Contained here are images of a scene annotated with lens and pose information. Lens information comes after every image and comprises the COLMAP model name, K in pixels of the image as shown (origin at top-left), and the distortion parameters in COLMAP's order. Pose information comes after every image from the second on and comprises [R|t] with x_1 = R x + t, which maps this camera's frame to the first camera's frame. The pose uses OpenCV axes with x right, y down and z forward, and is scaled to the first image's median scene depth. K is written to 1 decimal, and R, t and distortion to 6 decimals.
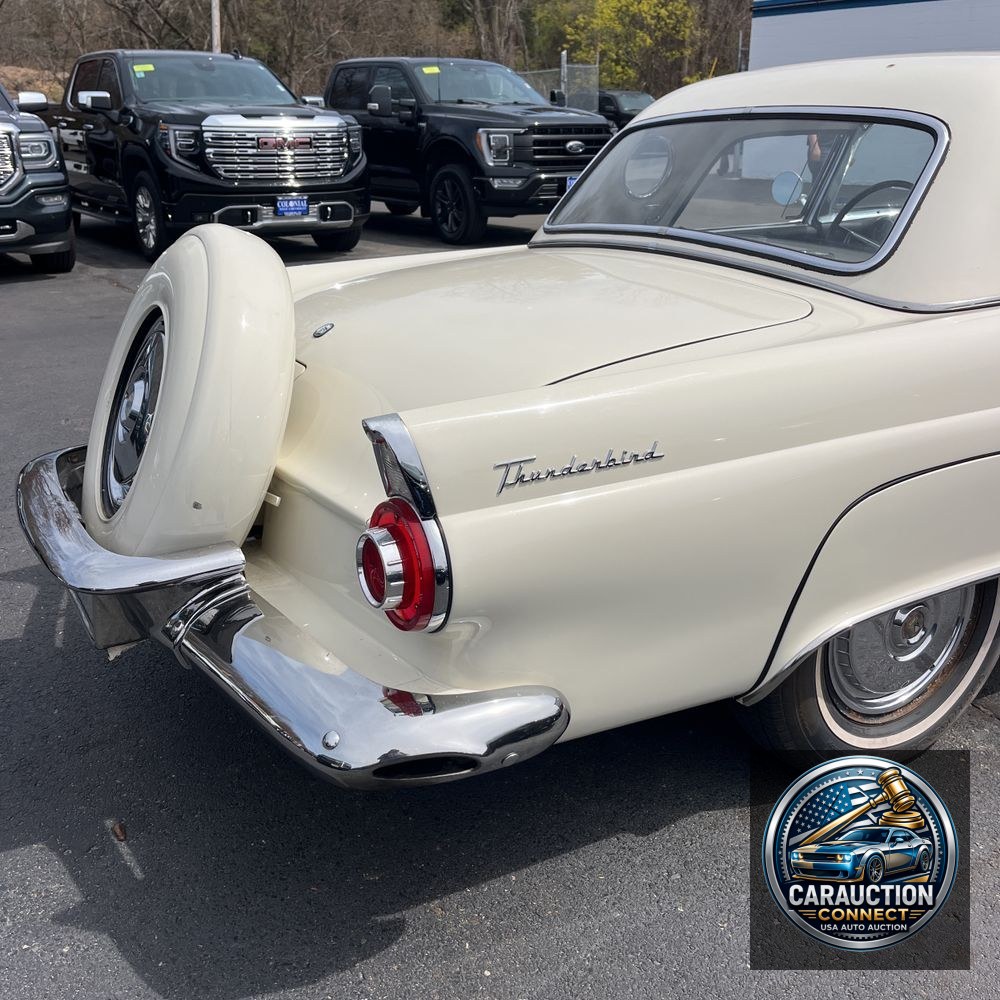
lens RADIAL K [[1014.6, 0, 515.8], [0, 1014.6, 510.9], [0, 0, 1]] dist [0.015479, 0.000000]
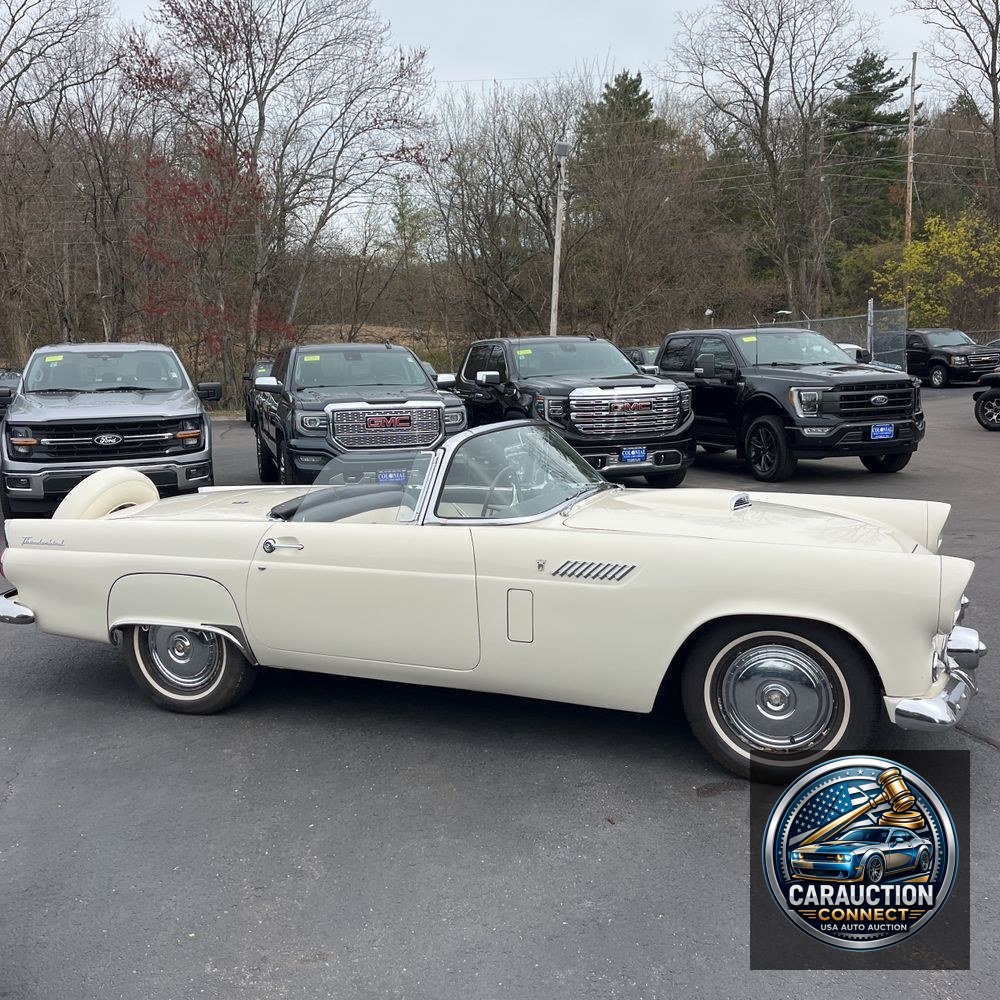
lens RADIAL K [[1014.6, 0, 481.2], [0, 1014.6, 509.6], [0, 0, 1]] dist [0.015479, 0.000000]
pose [[0.949390, 0.013952, -0.313790, -0.006369], [-0.080285, 0.976606, -0.199485, 0.026785], [0.303666, 0.214582, 0.928300, -0.181253]]
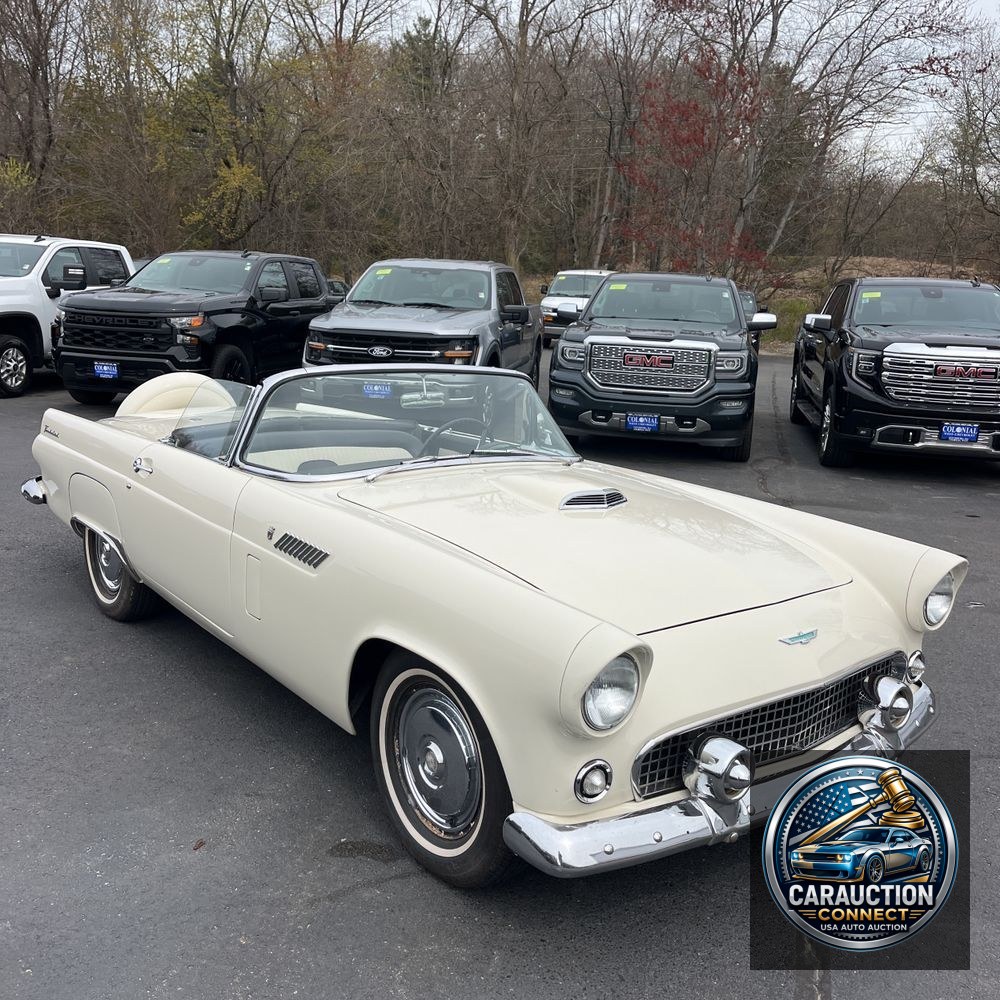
lens RADIAL K [[1014.6, 0, 484.9], [0, 1014.6, 488.0], [0, 0, 1]] dist [0.015479, 0.000000]
pose [[0.671181, 0.164790, -0.722745, 0.183847], [-0.296181, 0.953389, -0.057671, -0.050002], [0.679554, 0.252771, 0.688704, 0.014952]]
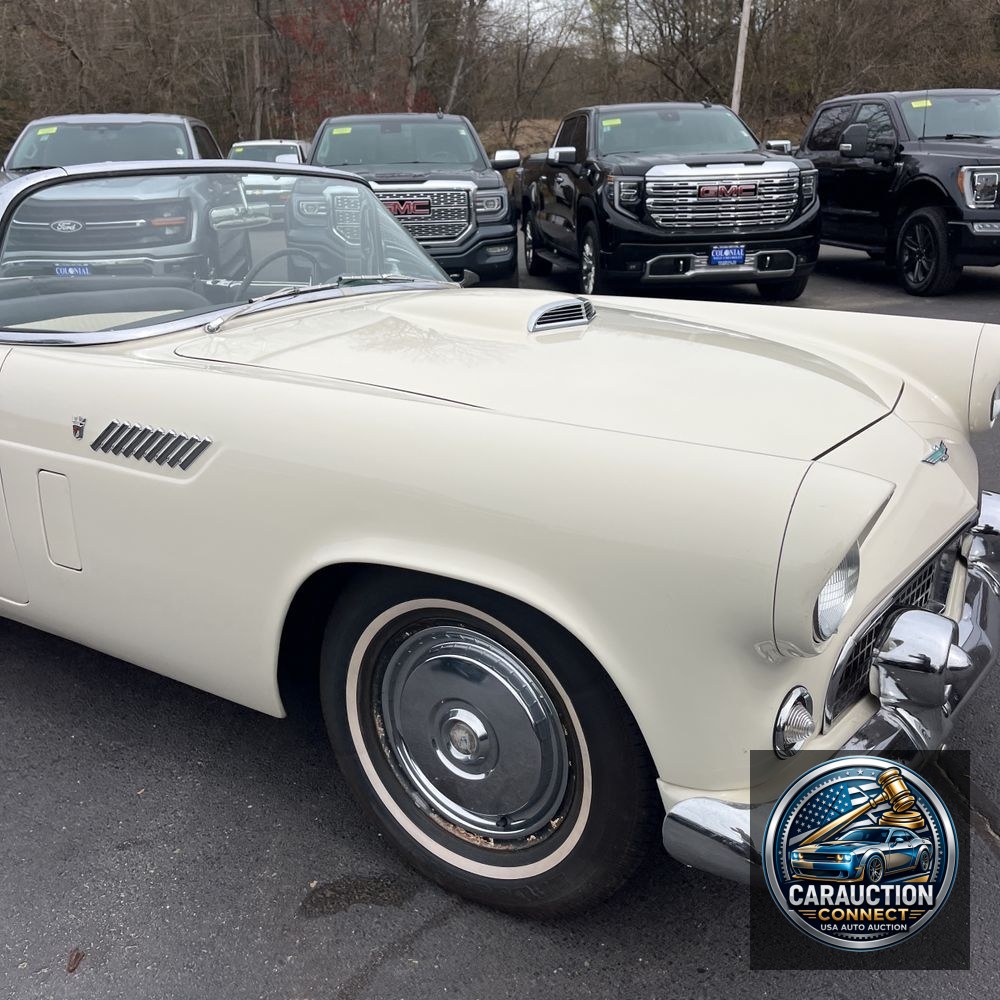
lens RADIAL K [[1014.6, 0, 495.0], [0, 1014.6, 498.8], [0, 0, 1]] dist [0.015479, 0.000000]
pose [[0.874323, 0.119286, -0.470458, 0.063359], [-0.140479, 0.990033, -0.010047, -0.029405], [0.464570, 0.074874, 0.882365, 0.063657]]
